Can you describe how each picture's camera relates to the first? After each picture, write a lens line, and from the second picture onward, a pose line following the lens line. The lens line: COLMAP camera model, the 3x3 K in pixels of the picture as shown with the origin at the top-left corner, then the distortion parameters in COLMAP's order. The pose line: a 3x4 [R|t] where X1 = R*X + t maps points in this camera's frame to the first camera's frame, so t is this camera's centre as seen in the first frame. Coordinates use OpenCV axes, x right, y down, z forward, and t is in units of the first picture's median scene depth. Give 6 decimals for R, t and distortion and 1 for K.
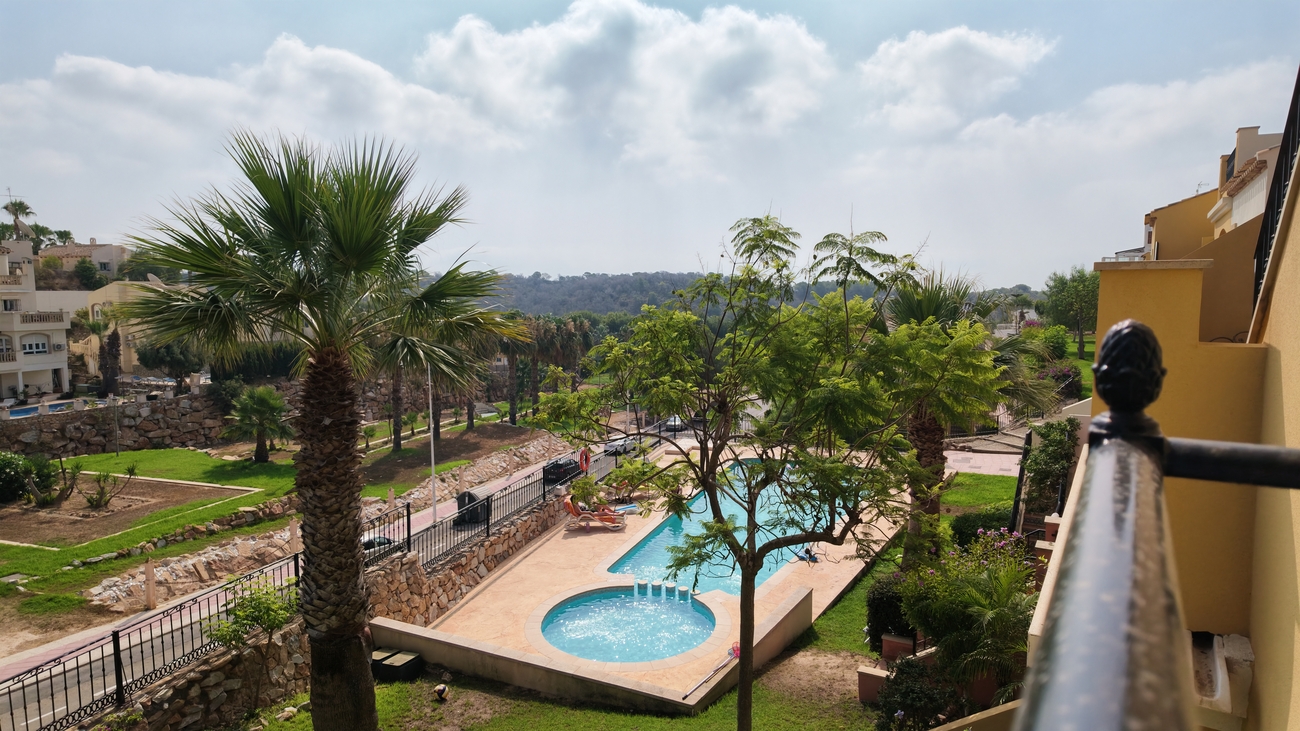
lens RADIAL K [[757.5, 0, 614.7], [0, 757.5, 365.7], [0, 0, 1]] dist [0.067319, -0.061194]
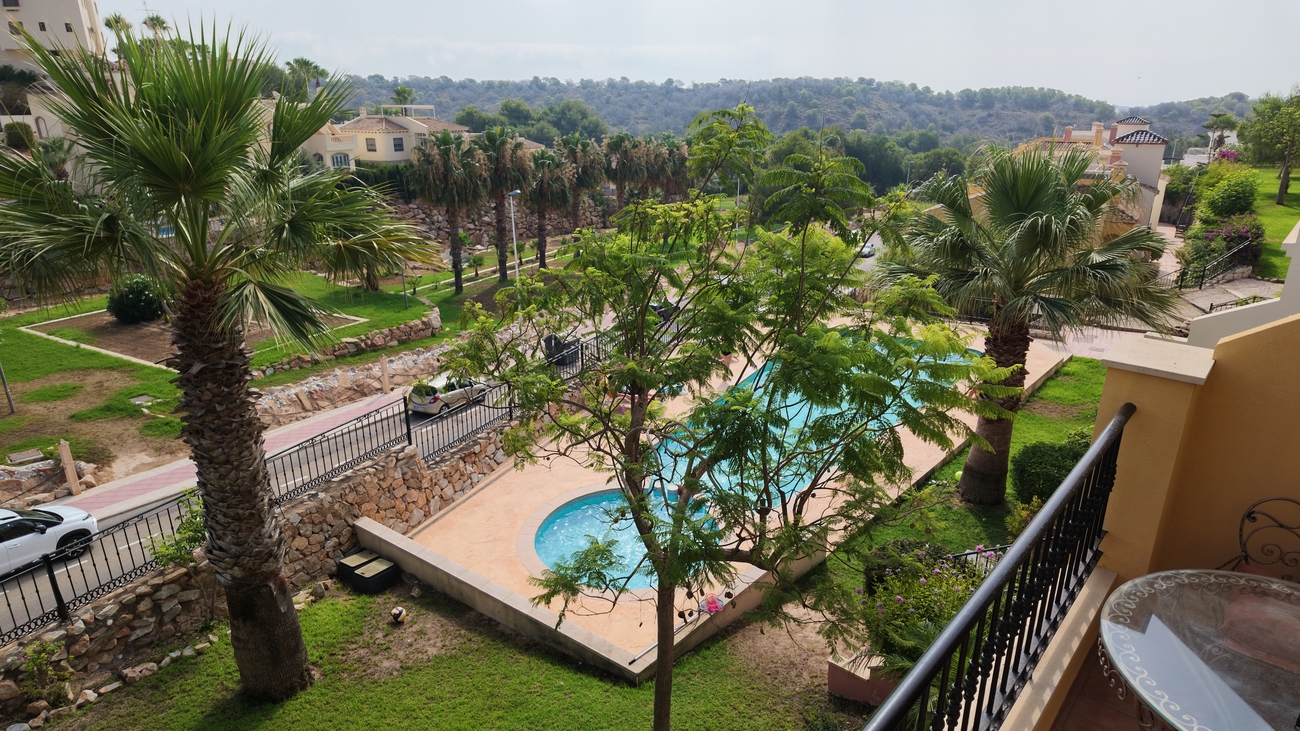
lens RADIAL K [[757.5, 0, 614.7], [0, 757.5, 365.7], [0, 0, 1]] dist [0.067319, -0.061194]
pose [[0.985772, 0.050385, -0.160359, 0.133223], [-0.011454, 0.971934, 0.234976, -0.080721], [0.167697, -0.229796, 0.958682, 0.140140]]
